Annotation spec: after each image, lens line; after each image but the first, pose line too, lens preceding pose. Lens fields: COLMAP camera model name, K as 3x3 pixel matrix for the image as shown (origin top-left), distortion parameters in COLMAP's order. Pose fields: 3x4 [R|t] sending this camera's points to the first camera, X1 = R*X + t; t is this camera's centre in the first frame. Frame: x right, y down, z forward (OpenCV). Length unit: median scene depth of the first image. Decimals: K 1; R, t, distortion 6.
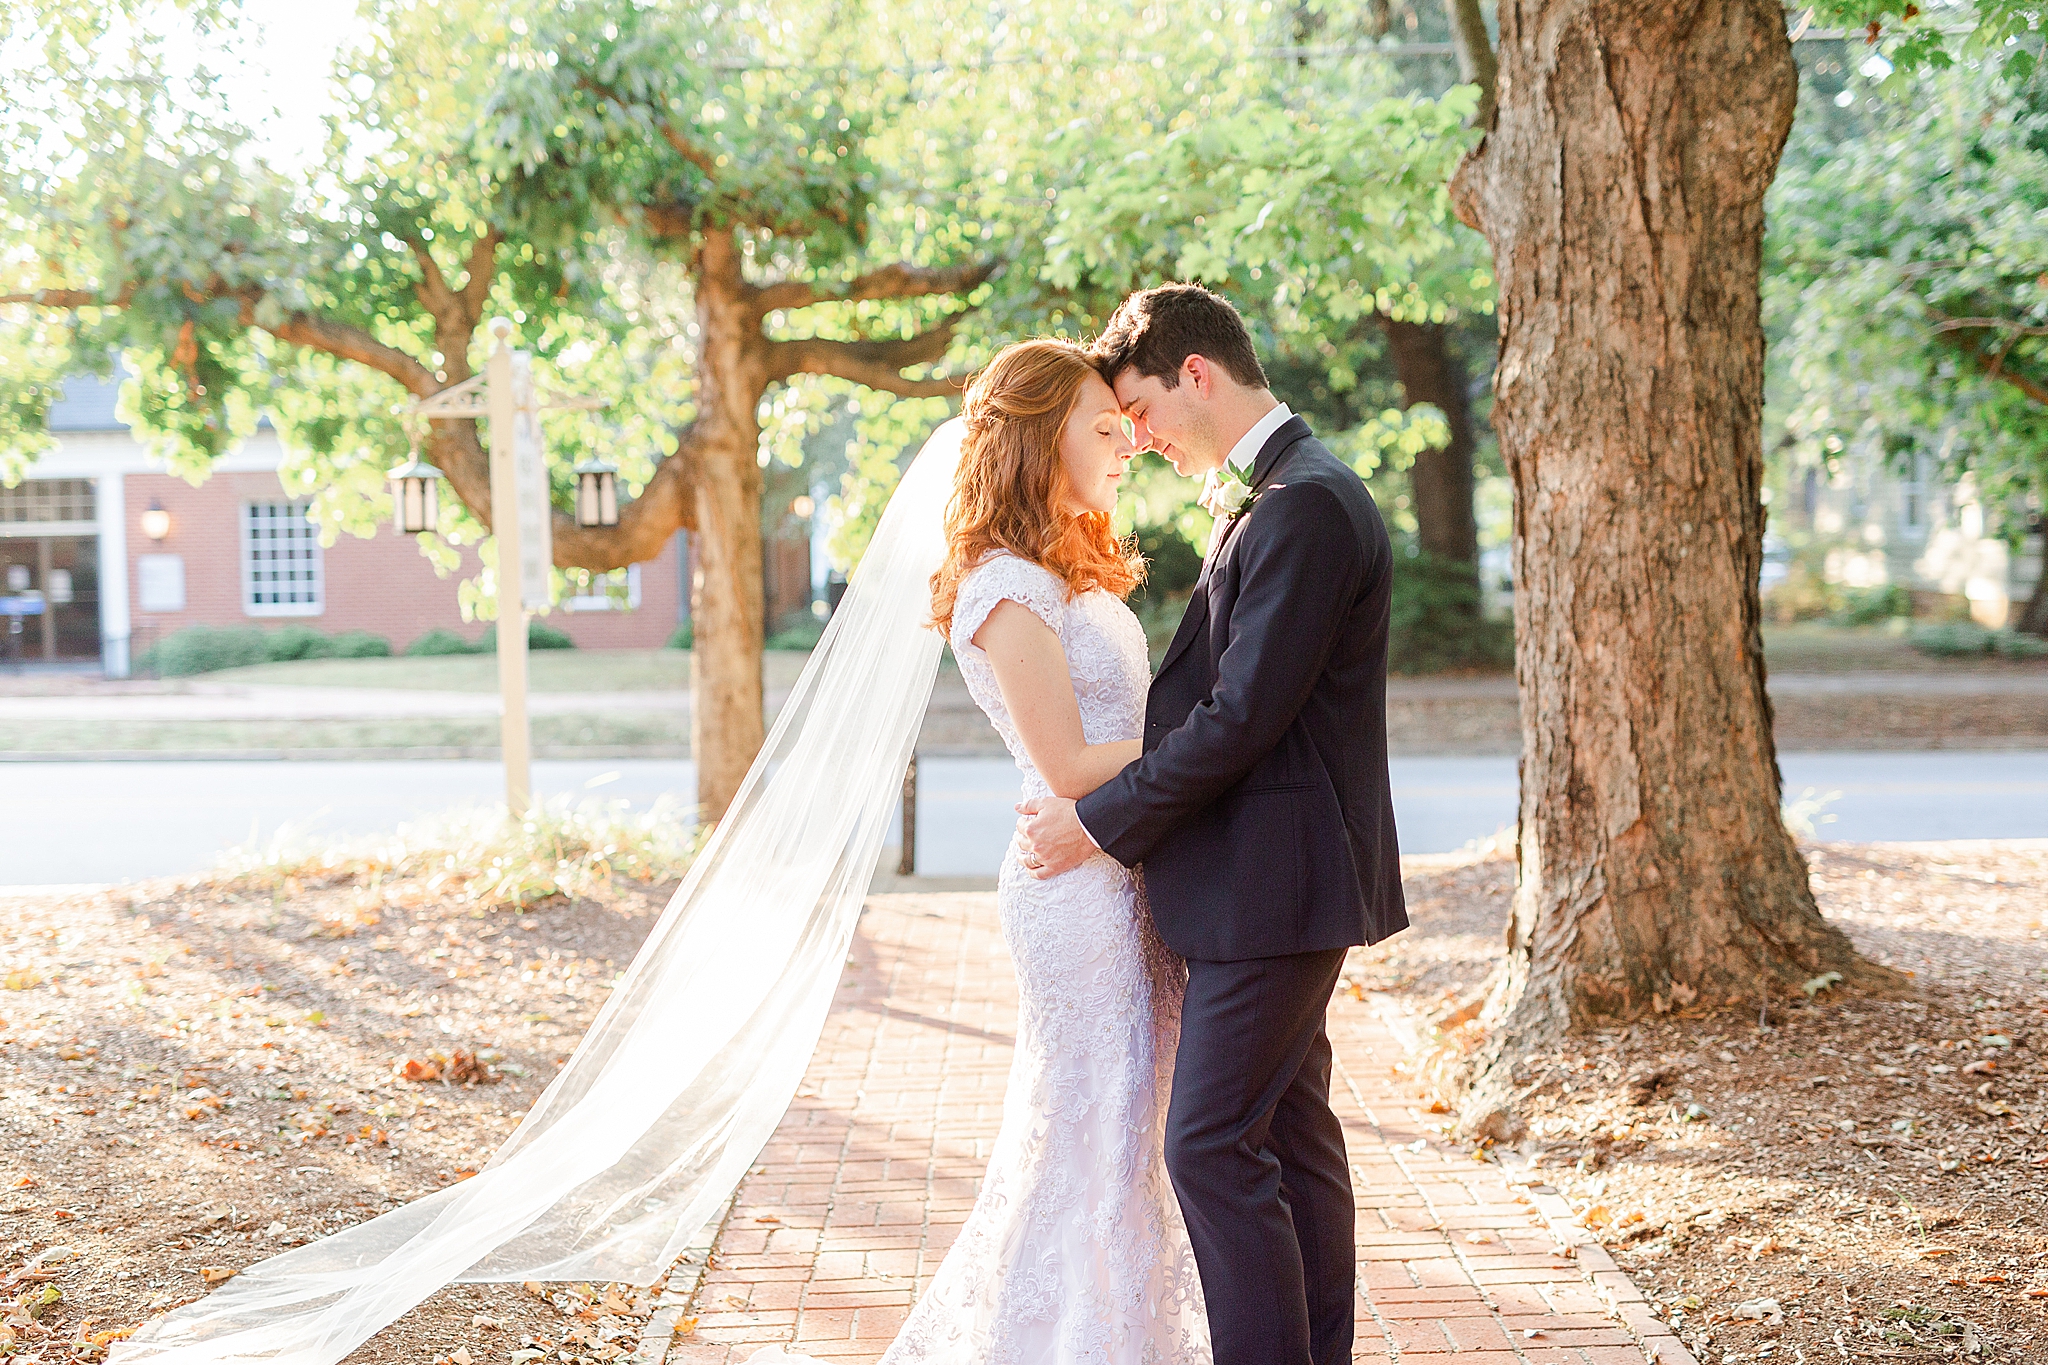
lens RADIAL K [[2896.4, 0, 1074.6], [0, 2896.4, 687.1], [0, 0, 1]] dist [-0.015566, 0.027466]
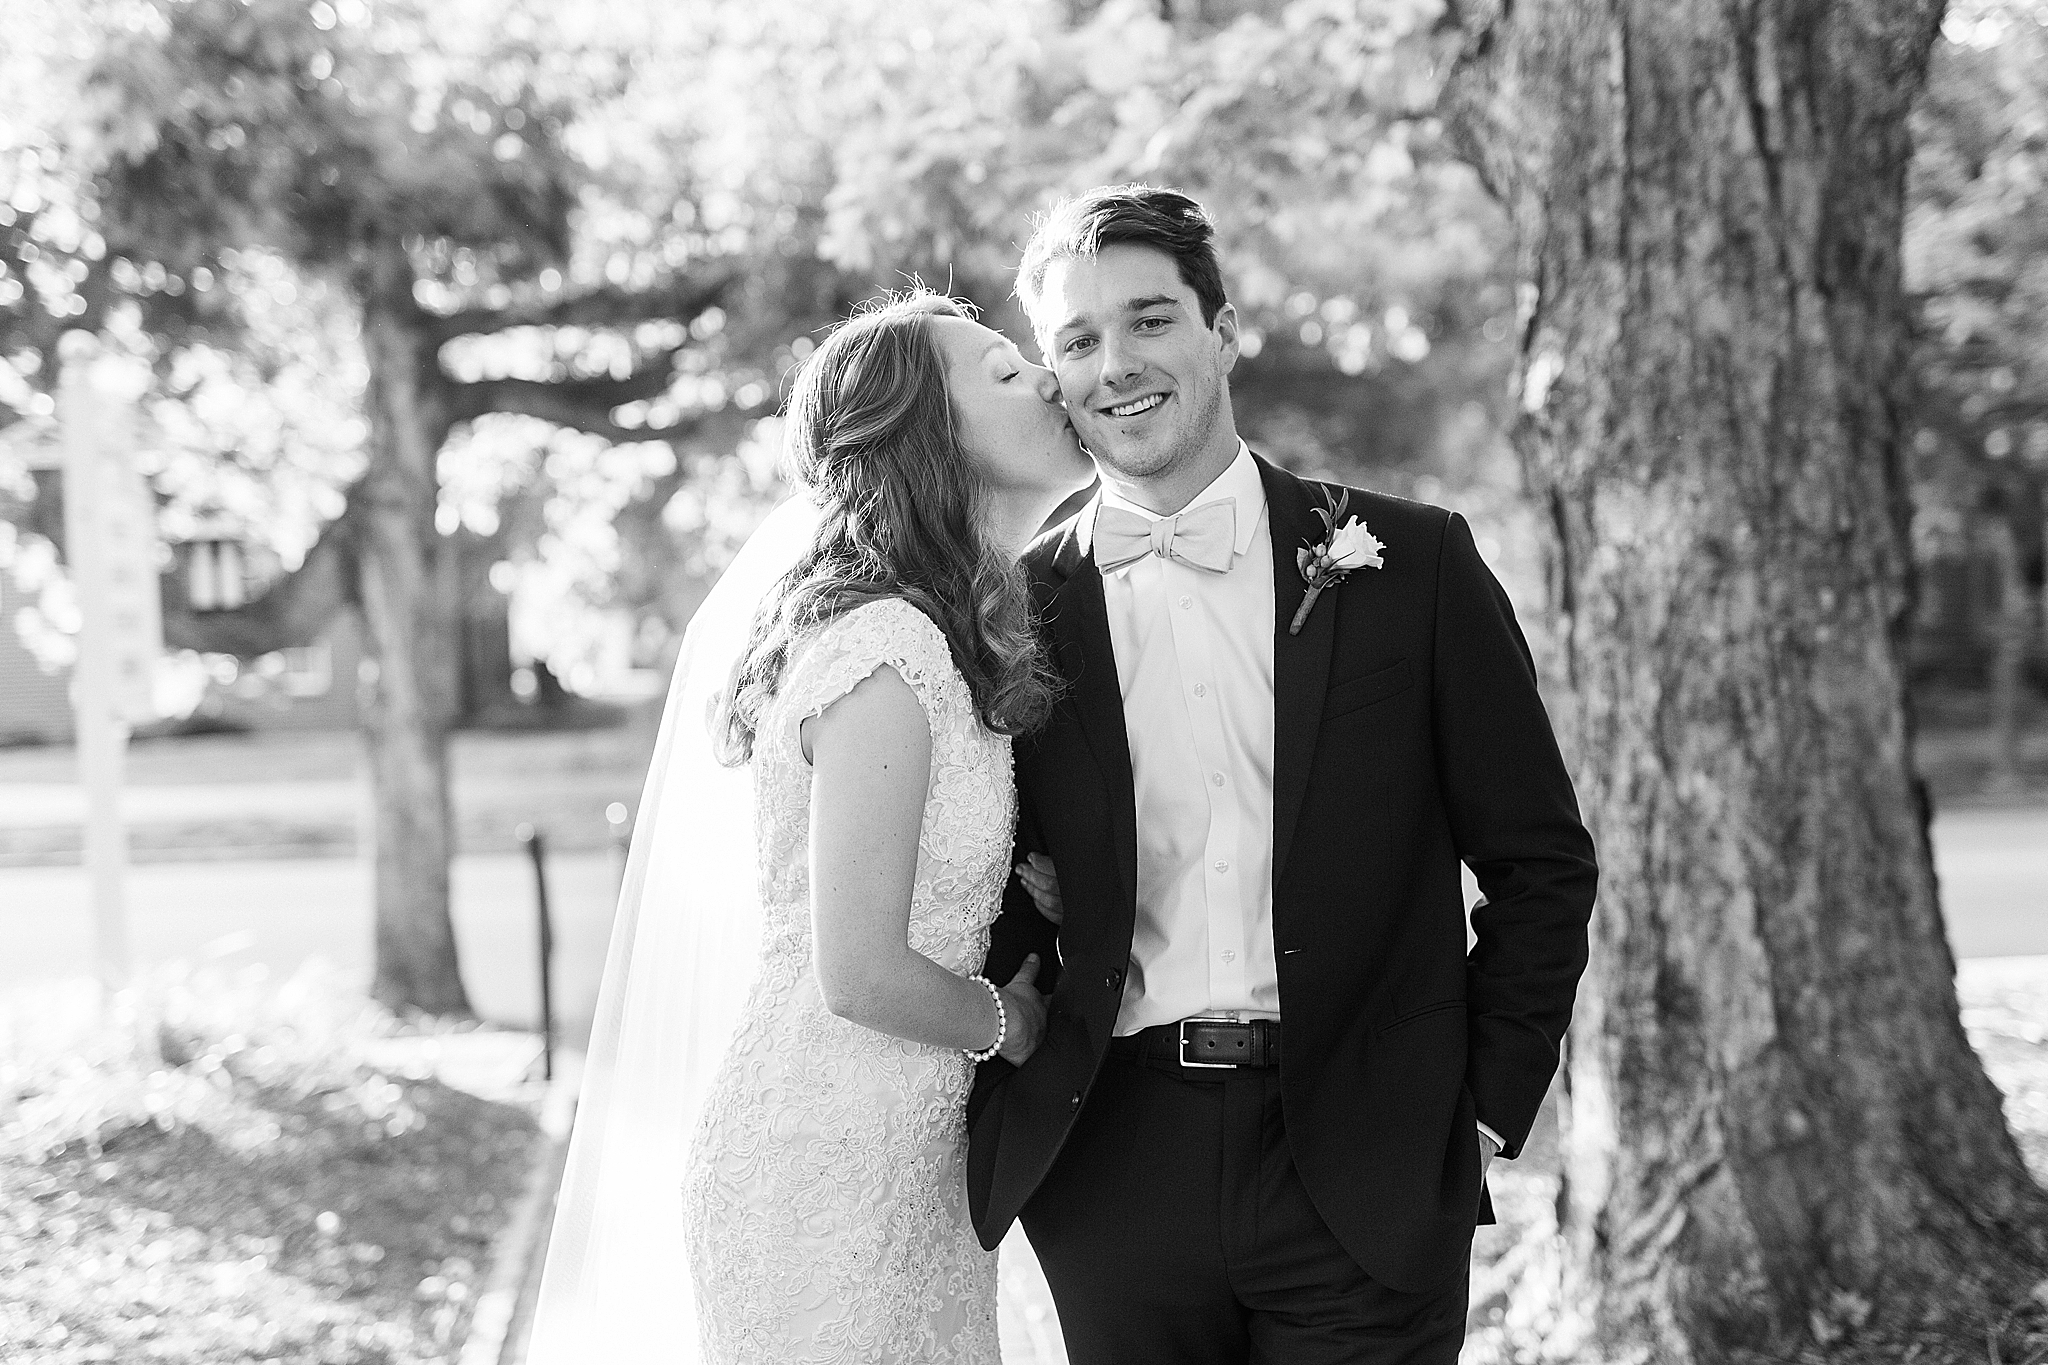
lens RADIAL K [[2896.4, 0, 1074.6], [0, 2896.4, 687.1], [0, 0, 1]] dist [-0.015566, 0.027466]
pose [[0.994862, -0.017019, 0.099799, -0.027056], [0.019225, 0.999591, -0.021181, -0.023281], [-0.099397, 0.022991, 0.994782, 0.350957]]
